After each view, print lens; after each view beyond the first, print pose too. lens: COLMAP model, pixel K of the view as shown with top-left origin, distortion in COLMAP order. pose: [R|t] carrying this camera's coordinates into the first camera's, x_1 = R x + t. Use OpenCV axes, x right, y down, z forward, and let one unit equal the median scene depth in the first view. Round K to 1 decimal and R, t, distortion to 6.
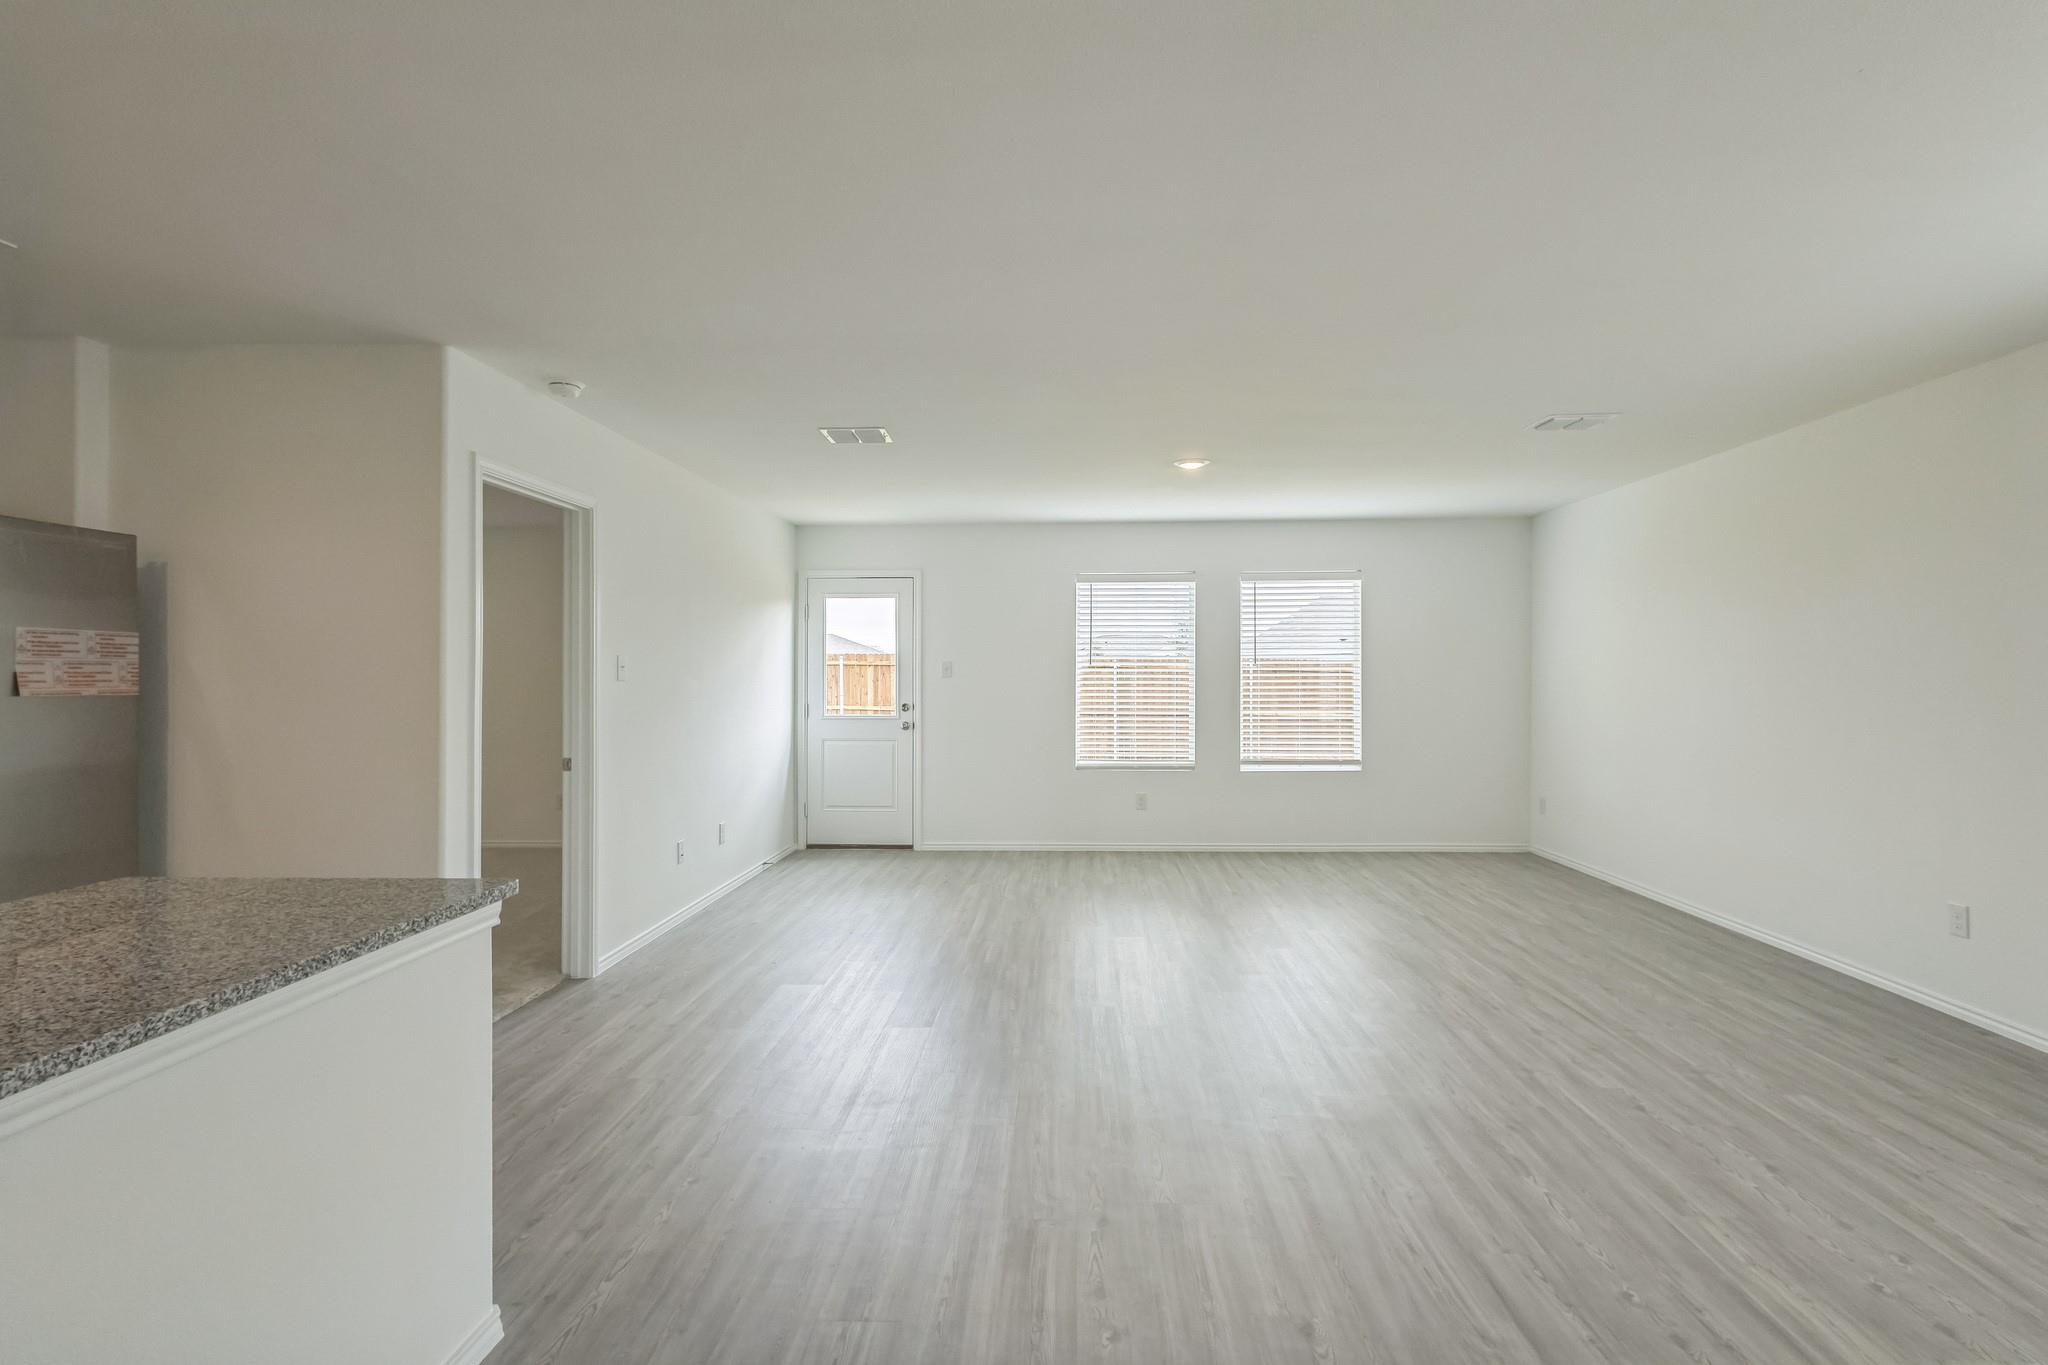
lens RADIAL K [[957.7, 0, 1038.7], [0, 957.7, 669.8], [0, 0, 1]] dist [0.007473, -0.001471]
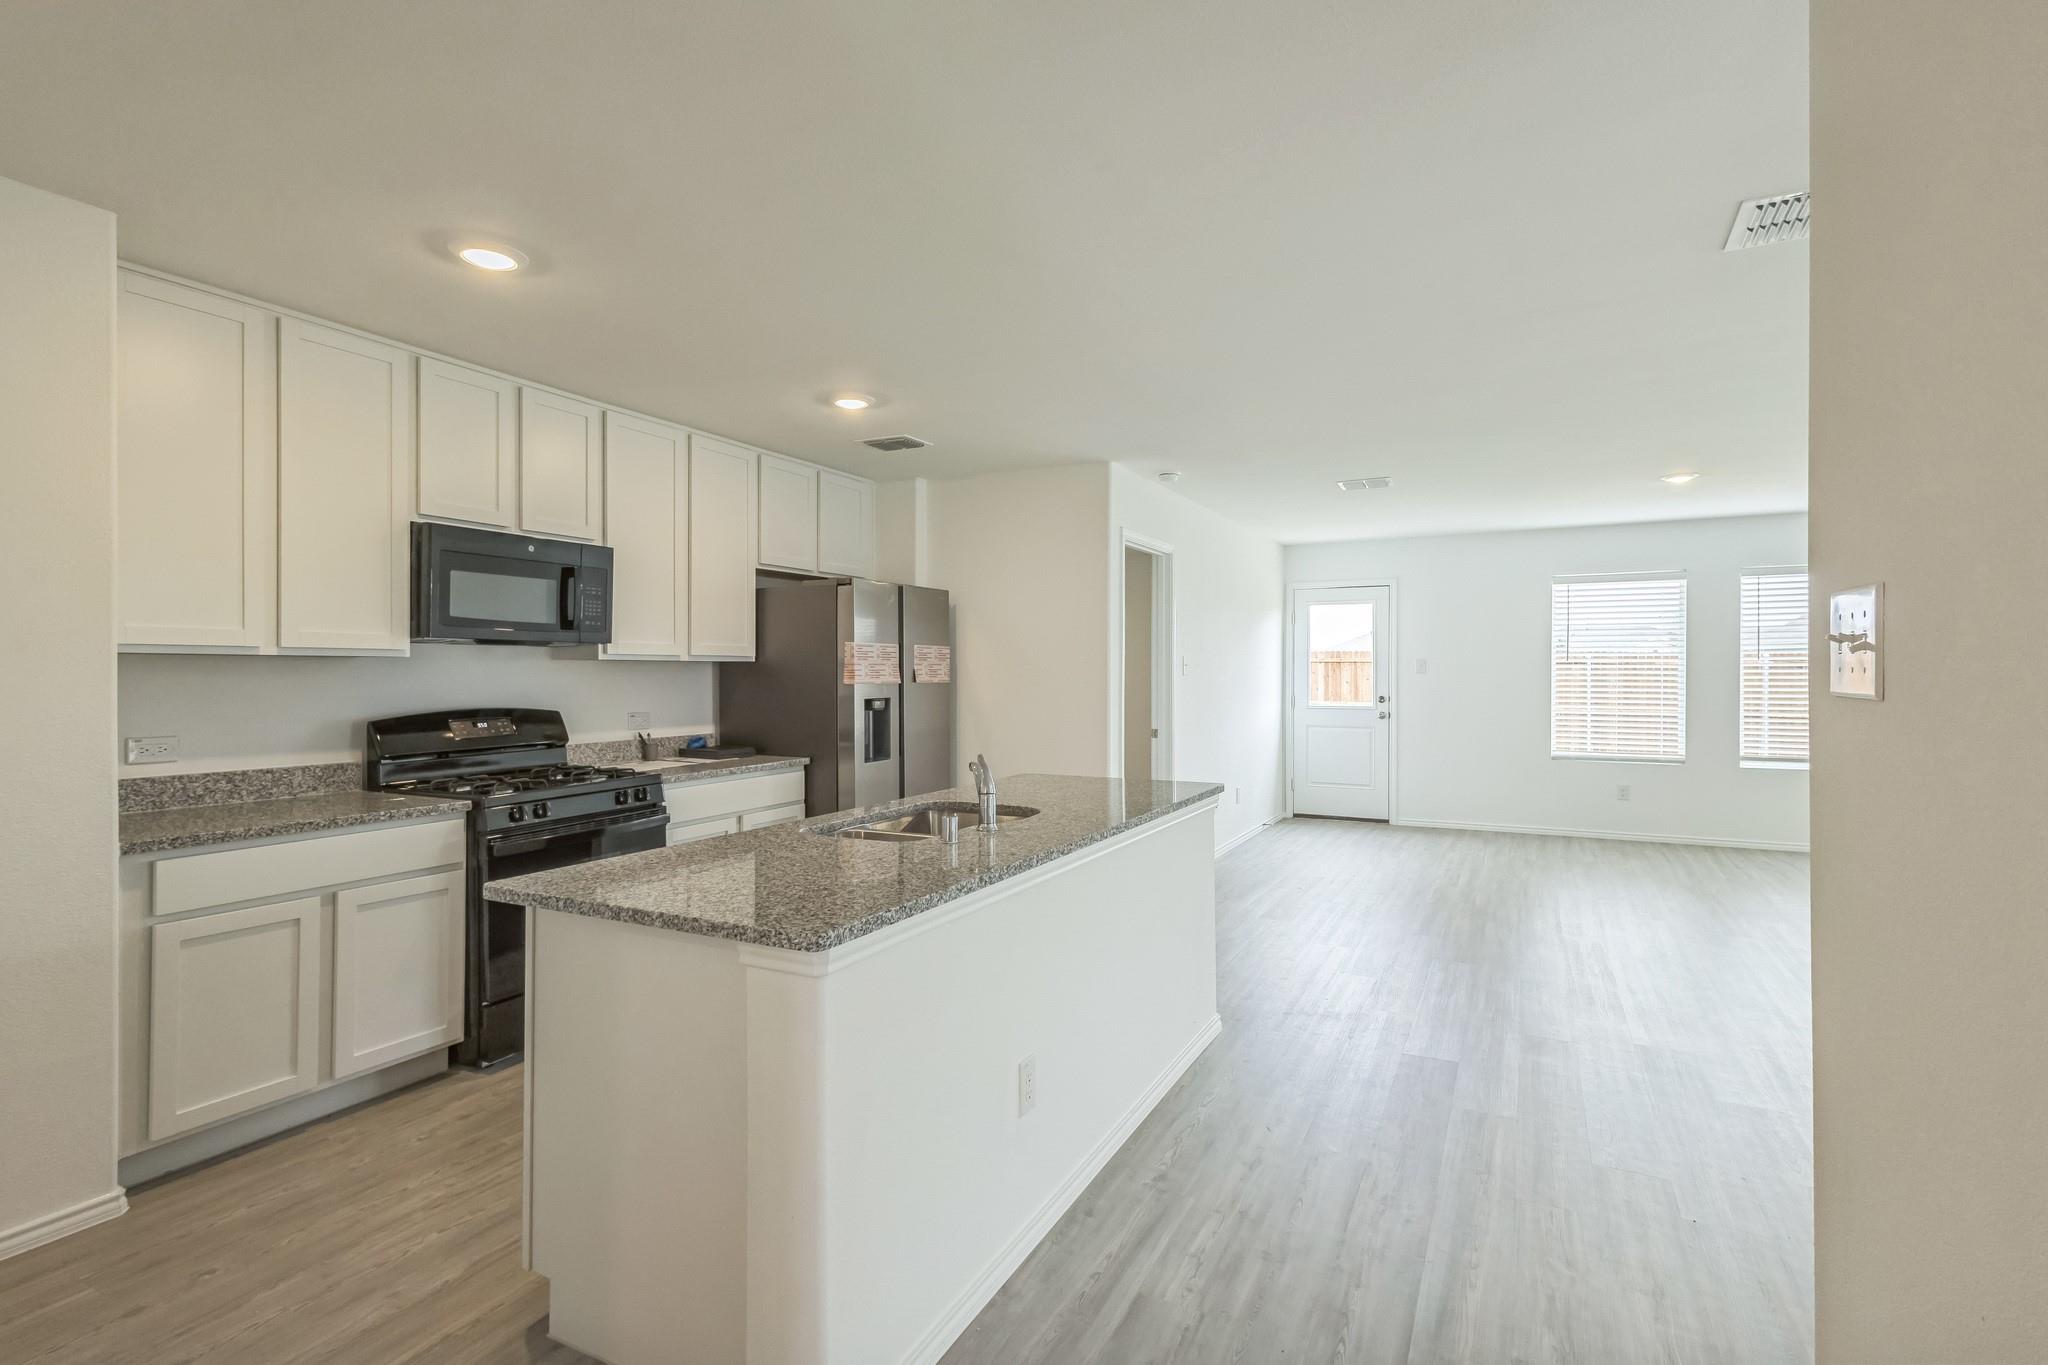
lens RADIAL K [[957.7, 0, 1033.0], [0, 957.7, 678.0], [0, 0, 1]] dist [0.007473, -0.001471]
pose [[0.904405, 0.002212, -0.426668, -0.045236], [0.003193, 0.999923, 0.011951, -0.001653], [0.426662, -0.012171, 0.904329, -0.347819]]
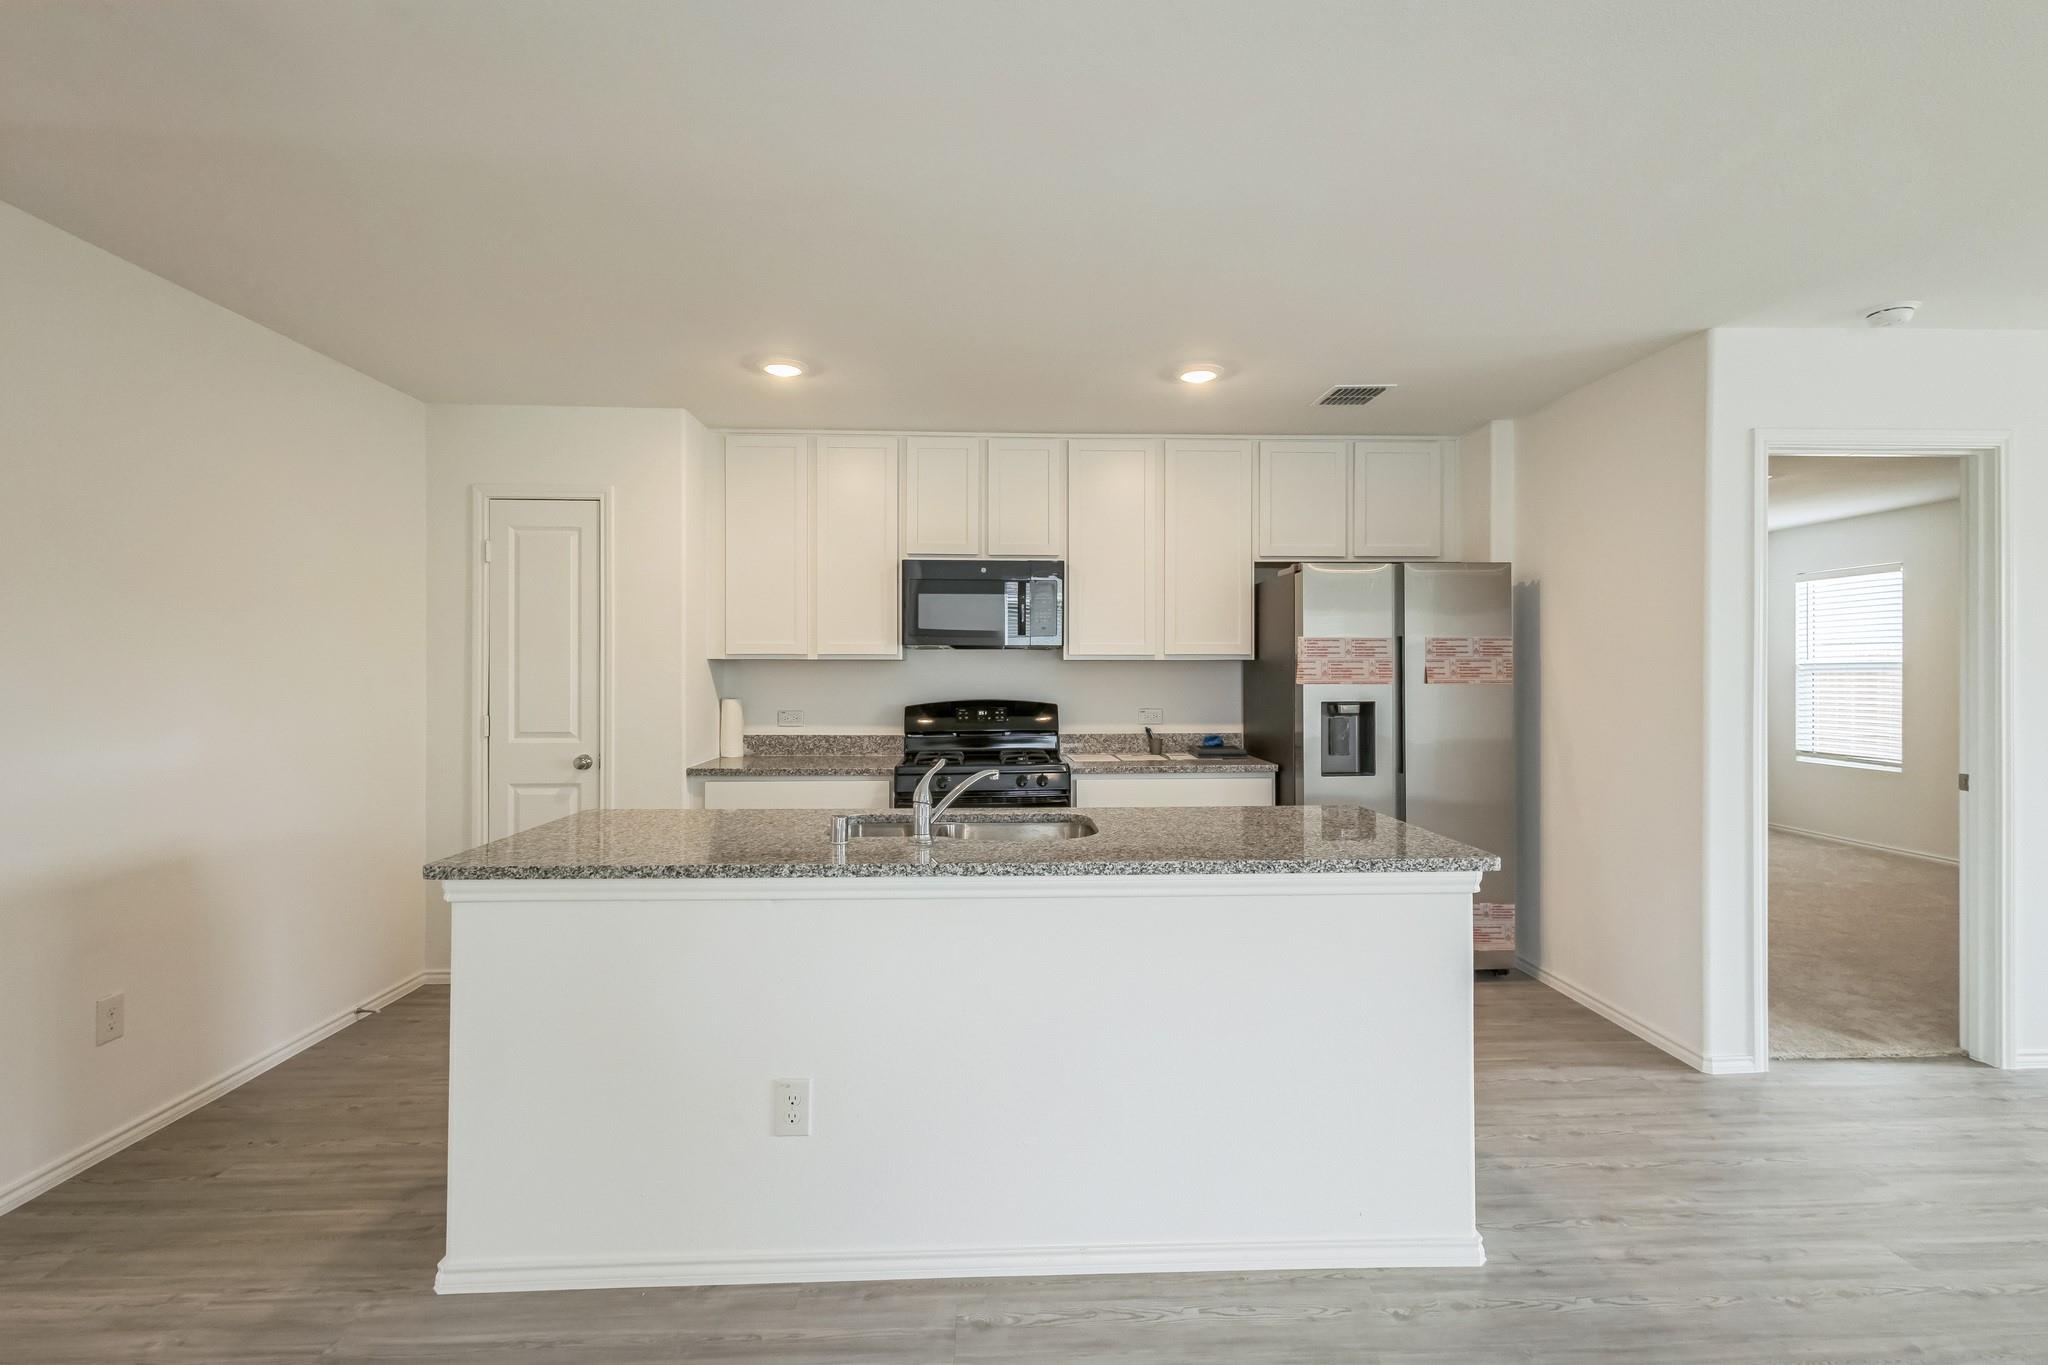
lens RADIAL K [[957.7, 0, 1044.1], [0, 957.7, 670.9], [0, 0, 1]] dist [0.007473, -0.001471]
pose [[0.084947, -0.000656, -0.996385, 0.216899], [0.006948, 0.999976, -0.000066, 0.002469], [0.996361, -0.006917, 0.084950, 0.178647]]
